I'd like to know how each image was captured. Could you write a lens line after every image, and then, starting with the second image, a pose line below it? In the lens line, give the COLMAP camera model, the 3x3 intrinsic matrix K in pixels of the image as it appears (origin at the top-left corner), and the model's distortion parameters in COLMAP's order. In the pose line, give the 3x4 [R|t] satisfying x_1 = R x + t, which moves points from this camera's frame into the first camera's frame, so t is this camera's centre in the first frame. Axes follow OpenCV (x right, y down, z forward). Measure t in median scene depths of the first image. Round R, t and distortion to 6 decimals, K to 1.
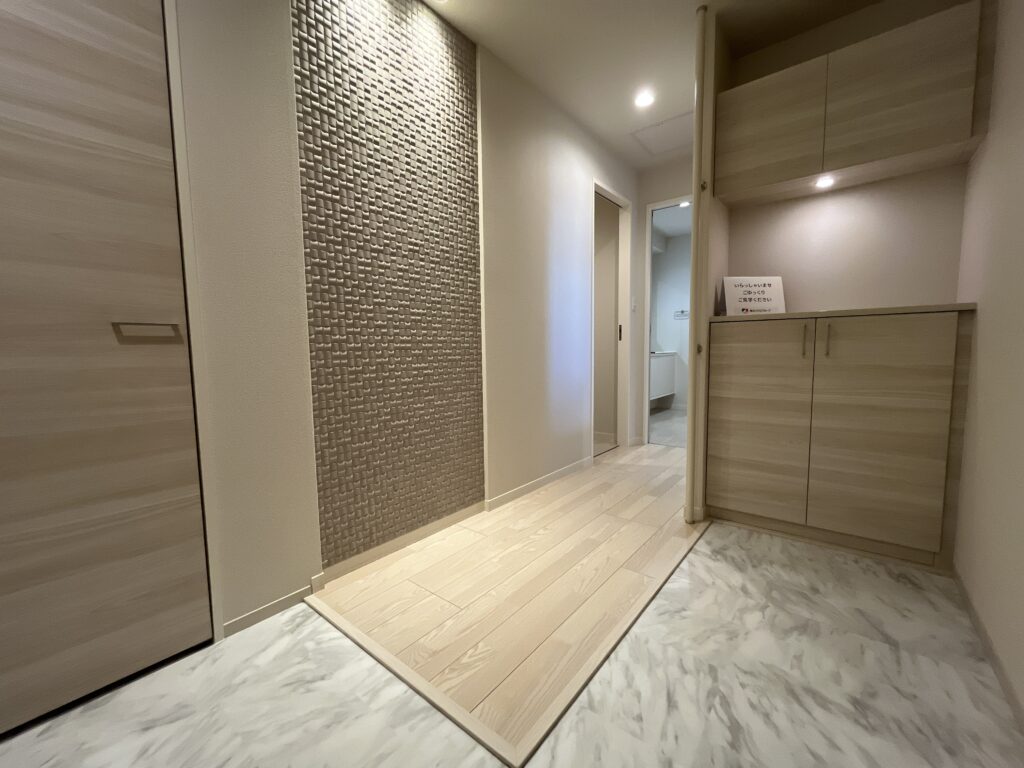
lens RADIAL K [[414.3, 0, 512.0], [0, 414.3, 384.0], [0, 0, 1]] dist [0.001027, -0.000398]
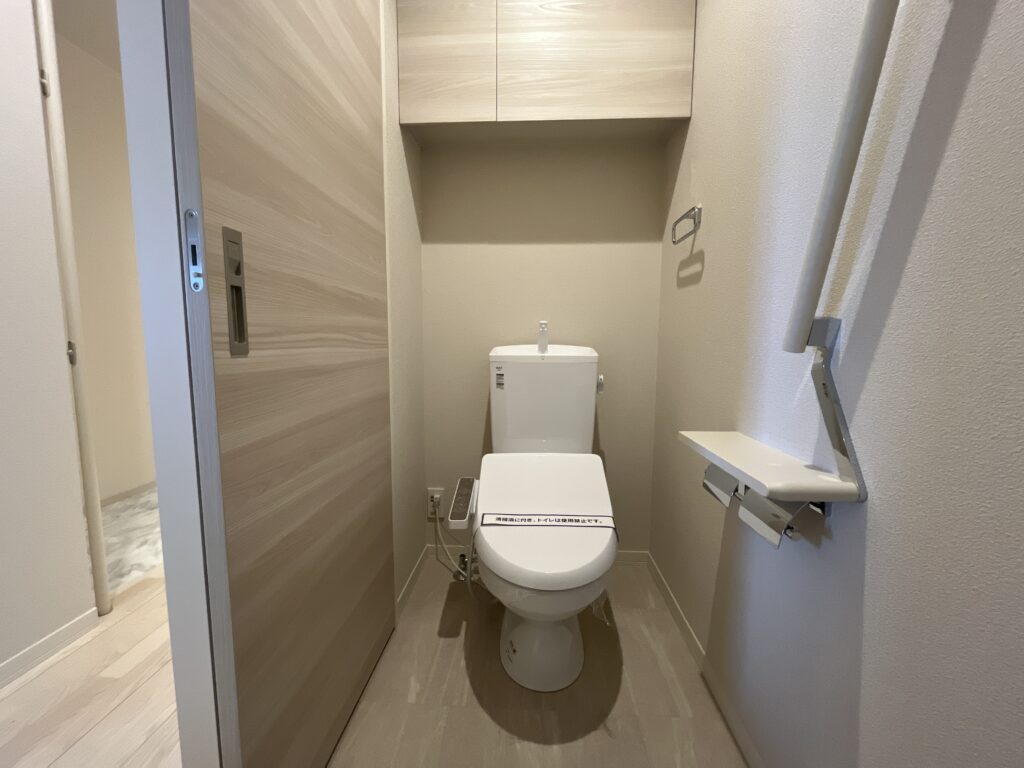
lens RADIAL K [[414.3, 0, 512.0], [0, 414.3, 384.0], [0, 0, 1]] dist [0.001027, -0.000398]
pose [[-0.804239, 0.064687, -0.590774, 0.357105], [-0.043761, 0.984915, 0.167416, -0.229107], [0.592692, 0.160495, -0.789277, 2.467154]]
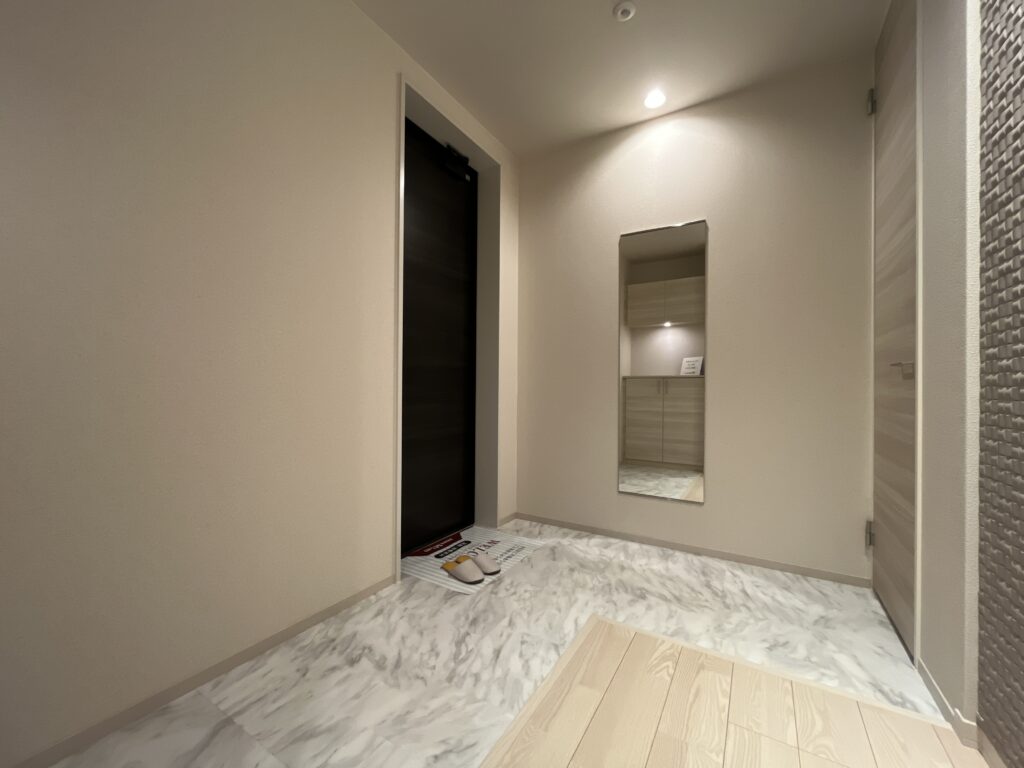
lens RADIAL K [[409.6, 0, 512.0], [0, 409.6, 384.0], [0, 0, 1]] dist [-0.008229, 0.000002]
pose [[-0.990411, 0.005097, -0.138061, 0.335763], [-0.005942, 0.996823, 0.079427, -0.123604], [0.138027, 0.079486, -0.987234, 1.454296]]
